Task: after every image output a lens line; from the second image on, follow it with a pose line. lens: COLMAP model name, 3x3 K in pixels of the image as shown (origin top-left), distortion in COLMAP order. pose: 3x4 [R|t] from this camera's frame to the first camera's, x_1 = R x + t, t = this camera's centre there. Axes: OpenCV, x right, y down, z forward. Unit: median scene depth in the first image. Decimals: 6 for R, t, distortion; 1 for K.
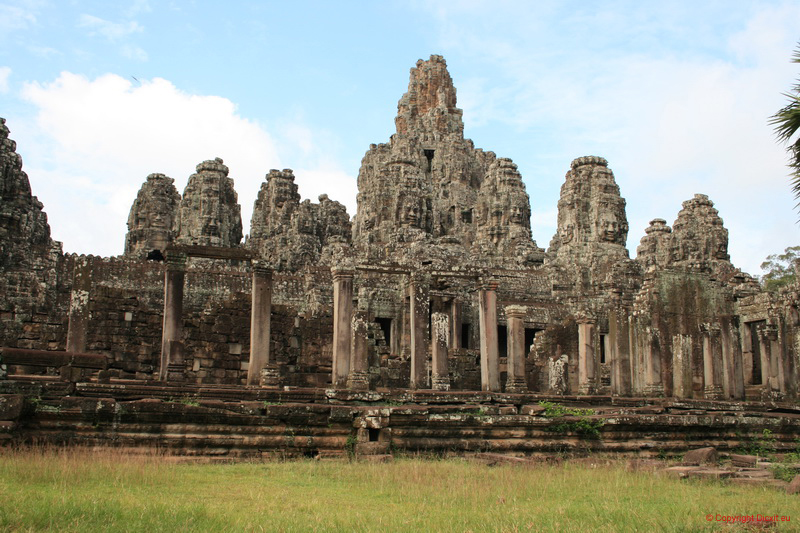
lens RADIAL K [[824.4, 0, 398.9], [0, 824.4, 271.8], [0, 0, 1]] dist [-0.075853, 0.000000]
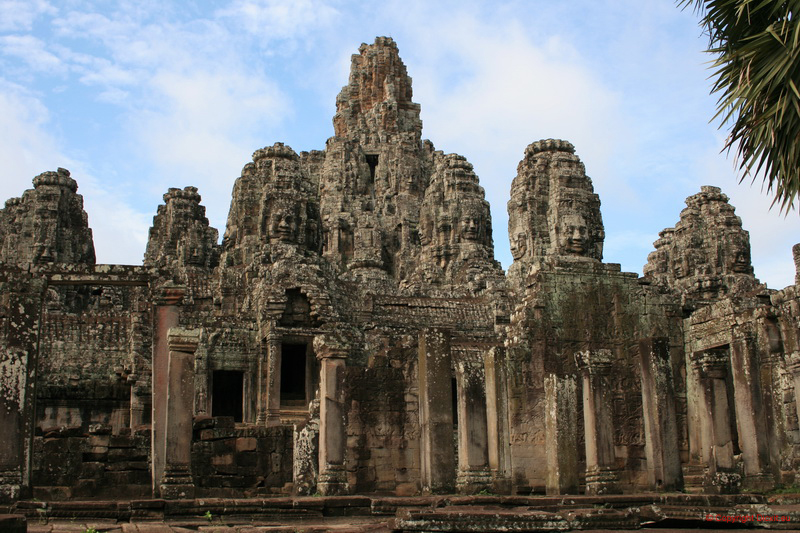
lens RADIAL K [[939.8, 0, 403.8], [0, 939.8, 273.0], [0, 0, 1]] dist [-0.054406, 0.000000]
pose [[0.998571, -0.042006, -0.033033, 0.157229], [0.040181, 0.997726, -0.054117, 0.022288], [0.035231, 0.052712, 0.997988, 0.205199]]
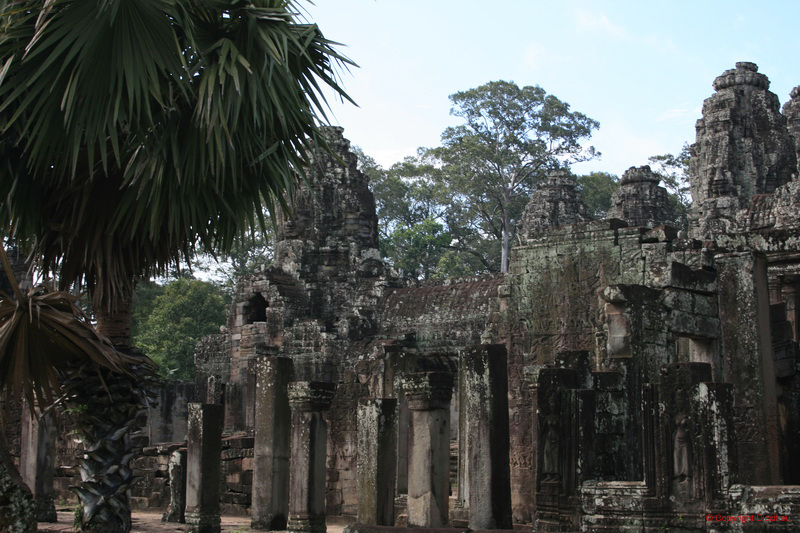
lens RADIAL K [[1292.2, 0, 401.3], [0, 1292.2, 267.4], [0, 0, 1]] dist [-0.003967, 0.000000]
pose [[0.482690, -0.126962, -0.866540, 0.611959], [0.164410, 0.984981, -0.052734, 0.025646], [0.860221, -0.117014, 0.496314, 0.382959]]
